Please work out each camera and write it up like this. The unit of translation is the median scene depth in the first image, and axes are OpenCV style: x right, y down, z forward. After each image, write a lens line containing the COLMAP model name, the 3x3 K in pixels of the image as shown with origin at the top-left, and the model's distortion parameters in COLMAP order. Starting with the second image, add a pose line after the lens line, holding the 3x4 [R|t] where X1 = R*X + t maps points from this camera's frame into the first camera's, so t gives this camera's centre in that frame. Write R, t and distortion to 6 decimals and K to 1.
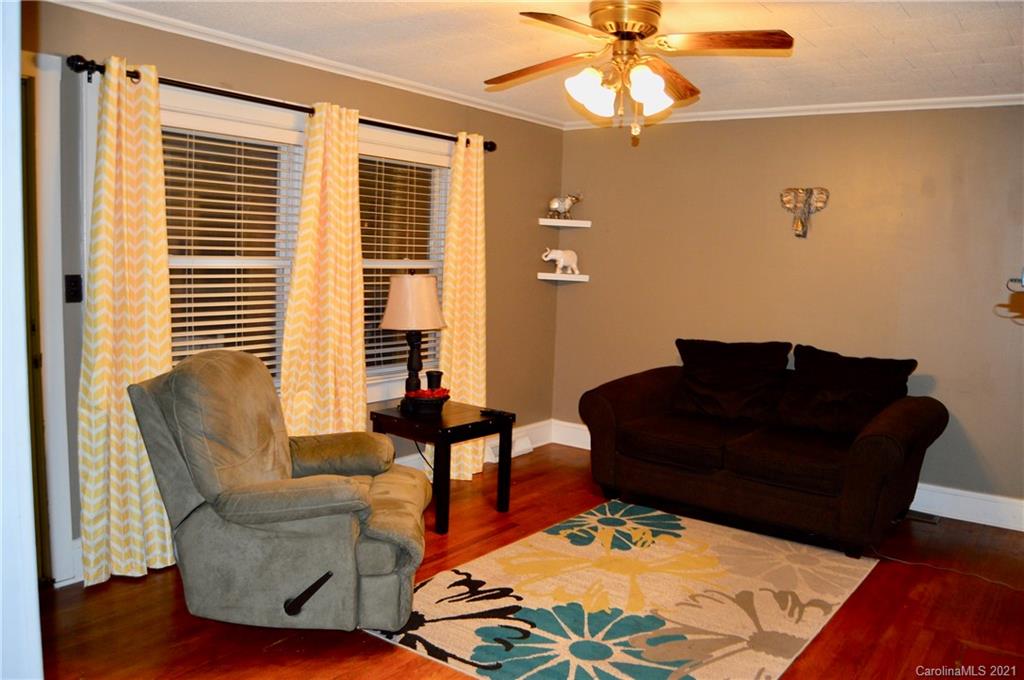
lens RADIAL K [[810.1, 0, 520.6], [0, 810.1, 338.6], [0, 0, 1]] dist [-0.092390, 0.035652]
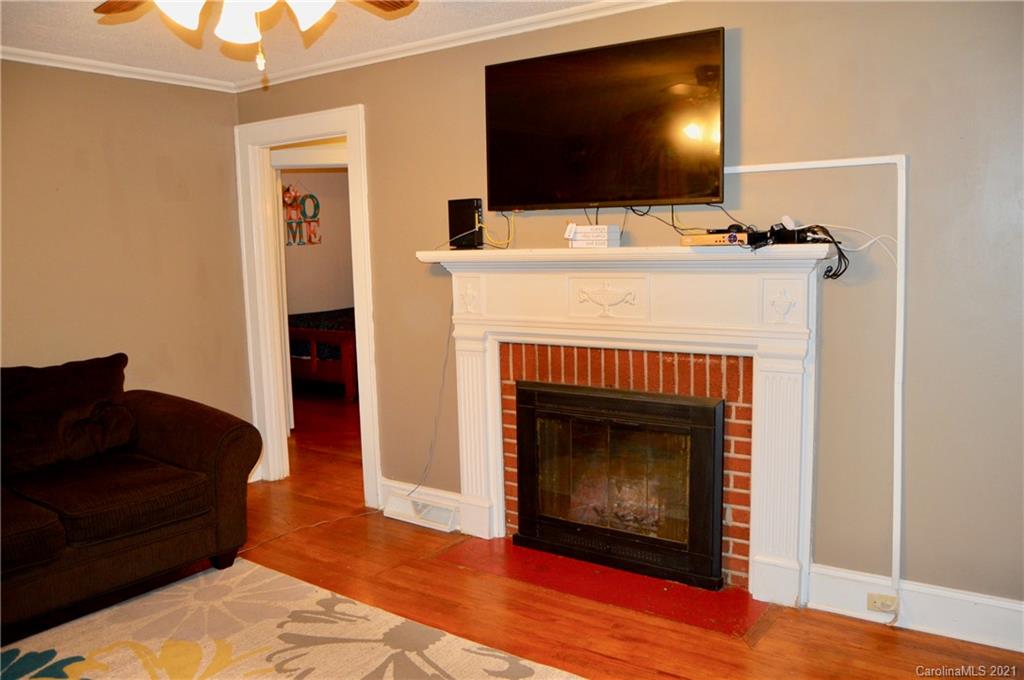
lens RADIAL K [[810.1, 0, 517.6], [0, 810.1, 334.5], [0, 0, 1]] dist [-0.092390, 0.035652]
pose [[-0.019747, -0.146951, 0.988947, -0.520401], [0.119592, 0.981691, 0.148261, -0.097026], [-0.992627, 0.121198, -0.001811, 0.716363]]
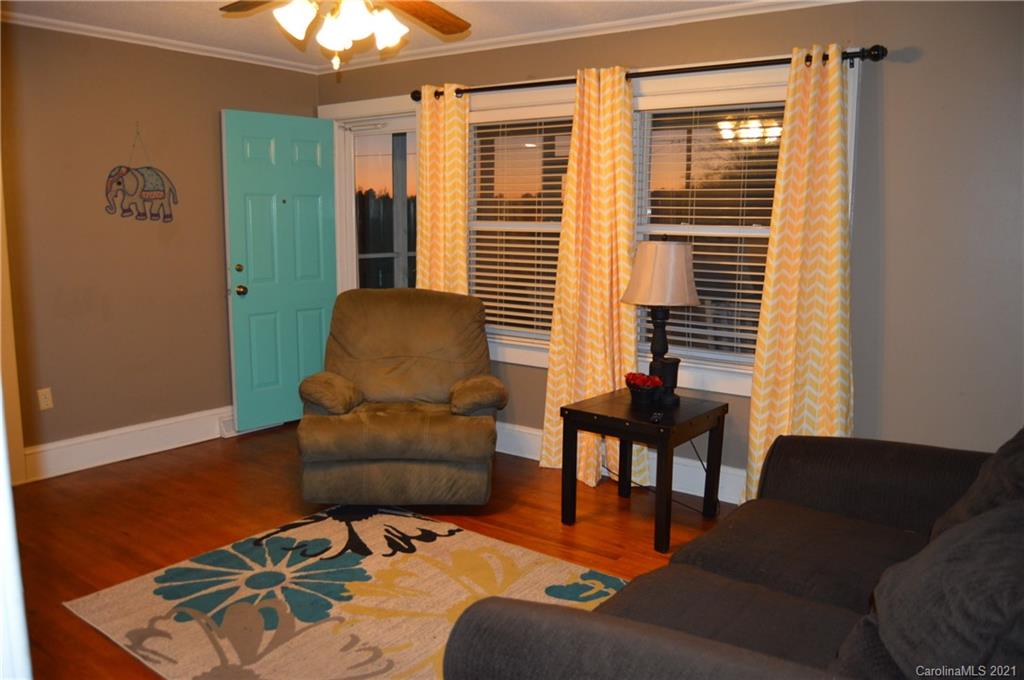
lens RADIAL K [[810.1, 0, 515.1], [0, 810.1, 340.6], [0, 0, 1]] dist [-0.092390, 0.035652]
pose [[-0.009535, 0.124071, -0.992228, 0.931336], [-0.110476, 0.986067, 0.124362, -0.082477], [0.993833, 0.110803, 0.004304, 1.085567]]
